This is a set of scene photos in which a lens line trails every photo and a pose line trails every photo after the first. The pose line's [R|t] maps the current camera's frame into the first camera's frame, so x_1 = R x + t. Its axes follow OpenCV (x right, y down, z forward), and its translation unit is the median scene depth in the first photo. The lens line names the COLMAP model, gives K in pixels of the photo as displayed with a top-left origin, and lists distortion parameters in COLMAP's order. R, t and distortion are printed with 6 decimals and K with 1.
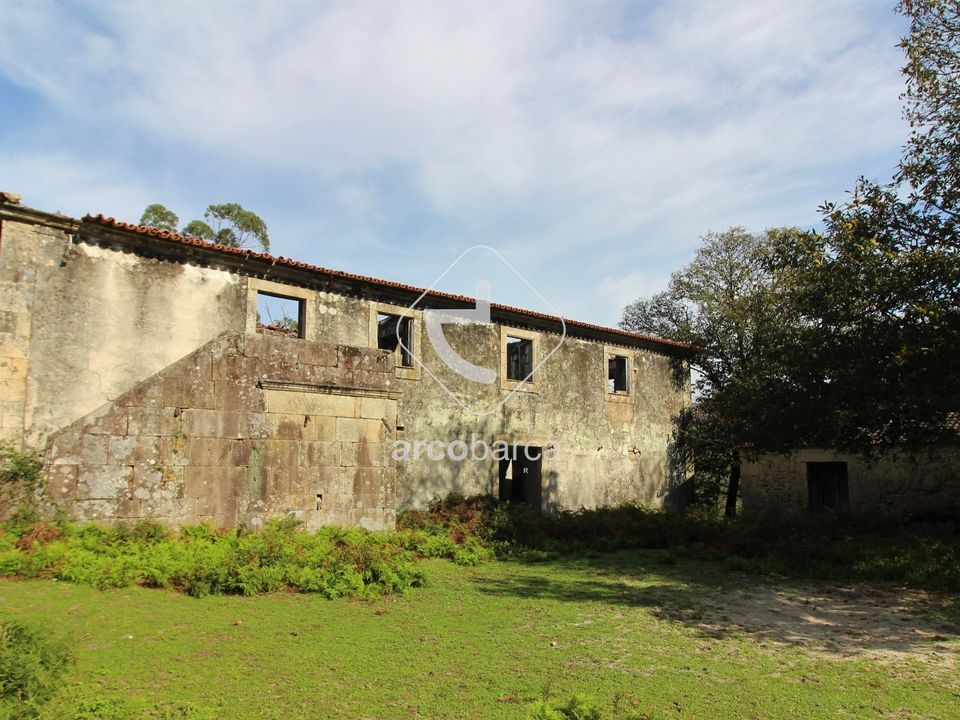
lens RADIAL K [[631.3, 0, 481.0], [0, 631.3, 409.5], [0, 0, 1]] dist [-0.006776, -0.010686]
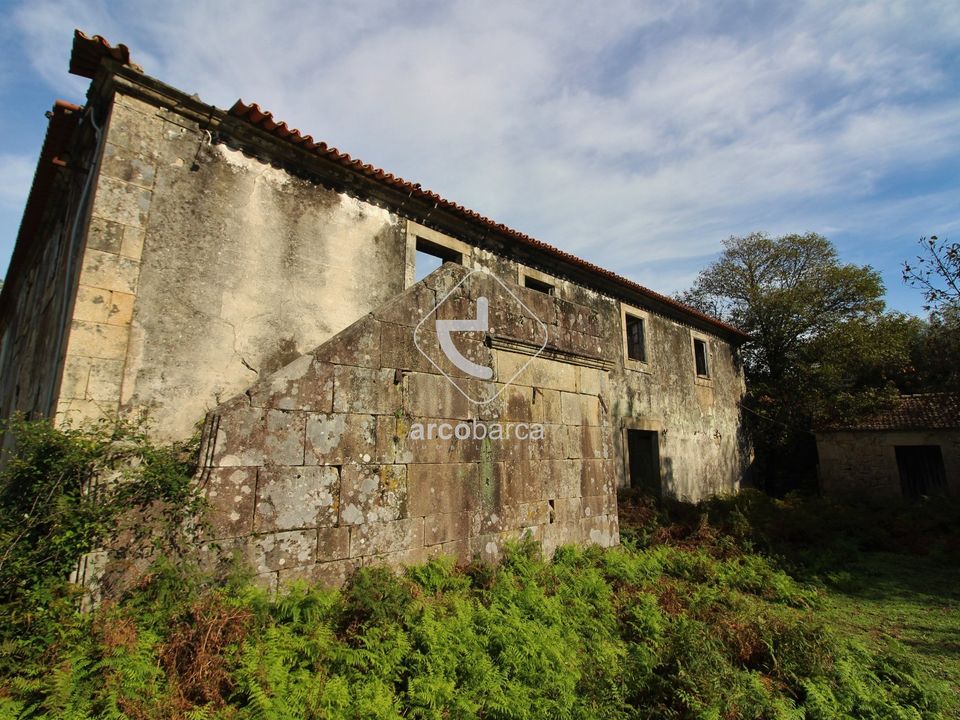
lens RADIAL K [[514.2, 0, 492.6], [0, 514.2, 334.1], [0, 0, 1]] dist [-0.005958, -0.005897]
pose [[0.993789, 0.020411, 0.109392, -0.358050], [-0.006473, 0.991973, -0.126281, 0.021123], [-0.111091, 0.124789, 0.985945, 0.383695]]
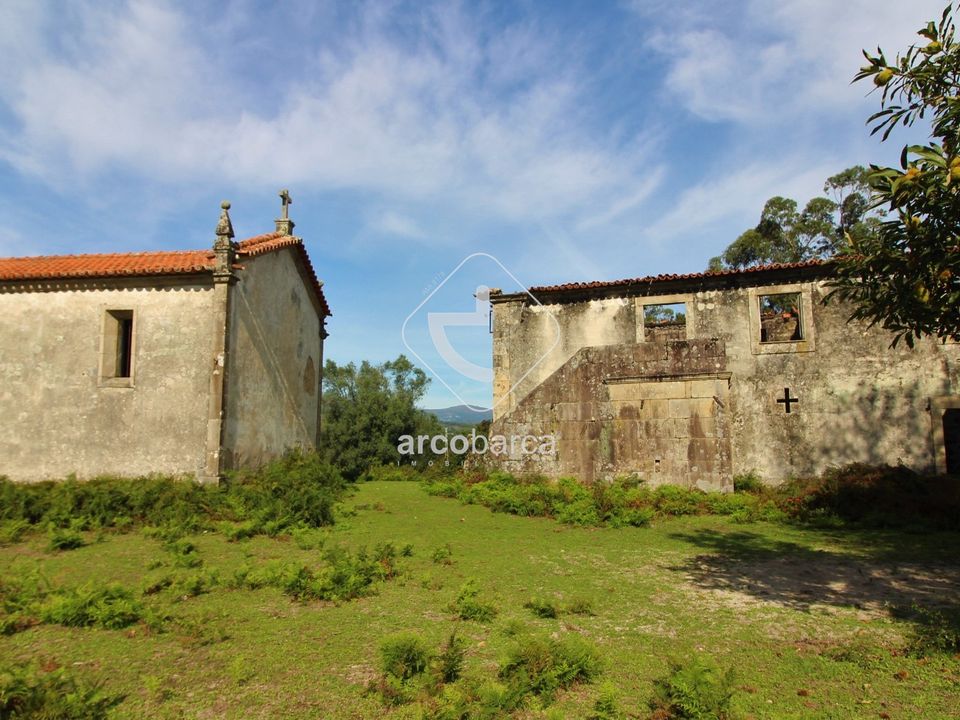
lens RADIAL K [[631.3, 0, 479.7], [0, 631.3, 364.0], [0, 0, 1]] dist [-0.006776, -0.010686]
pose [[0.520578, -0.123566, -0.844825, 0.619943], [0.092449, 0.991812, -0.088098, 0.017644], [0.848794, -0.032242, 0.527739, 0.012210]]
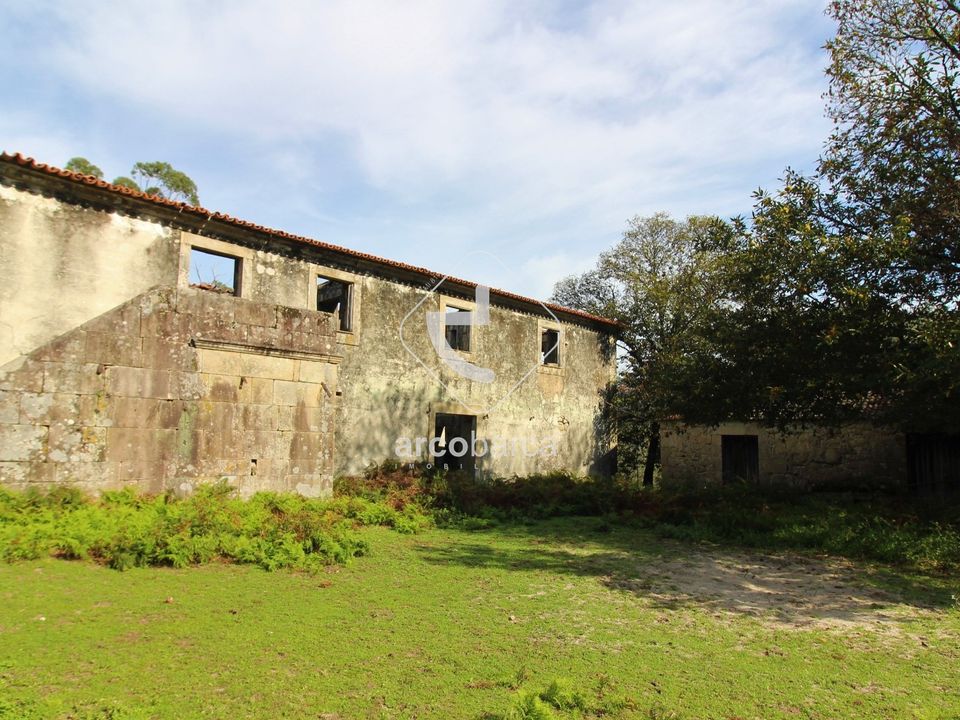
lens RADIAL K [[606.7, 0, 476.6], [0, 606.7, 383.3], [0, 0, 1]] dist [-0.006852, -0.010304]
pose [[0.993268, 0.026930, 0.112661, -0.023896], [-0.027545, 0.999613, 0.003900, 0.004985], [-0.112512, -0.006977, 0.993626, 0.040163]]
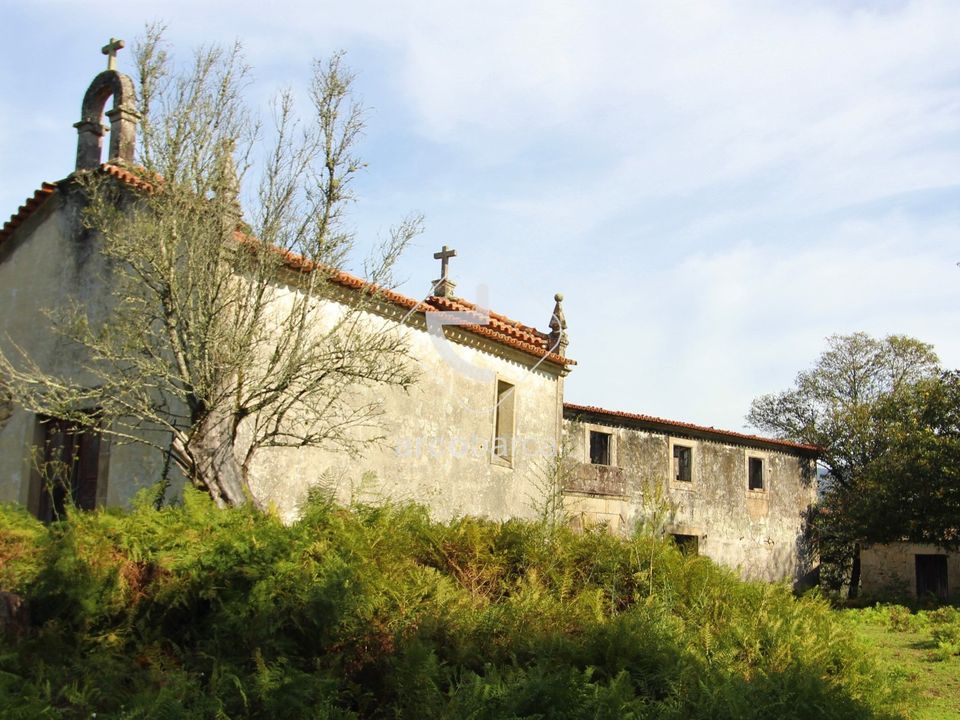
lens RADIAL K [[946.0, 0, 499.6], [0, 946.0, 410.6], [0, 0, 1]] dist [-0.041737, 0.000000]
pose [[0.999510, 0.029736, 0.009804, -0.471775], [-0.028980, 0.997139, -0.069820, -0.065459], [-0.011852, 0.069501, 0.997511, -1.251151]]
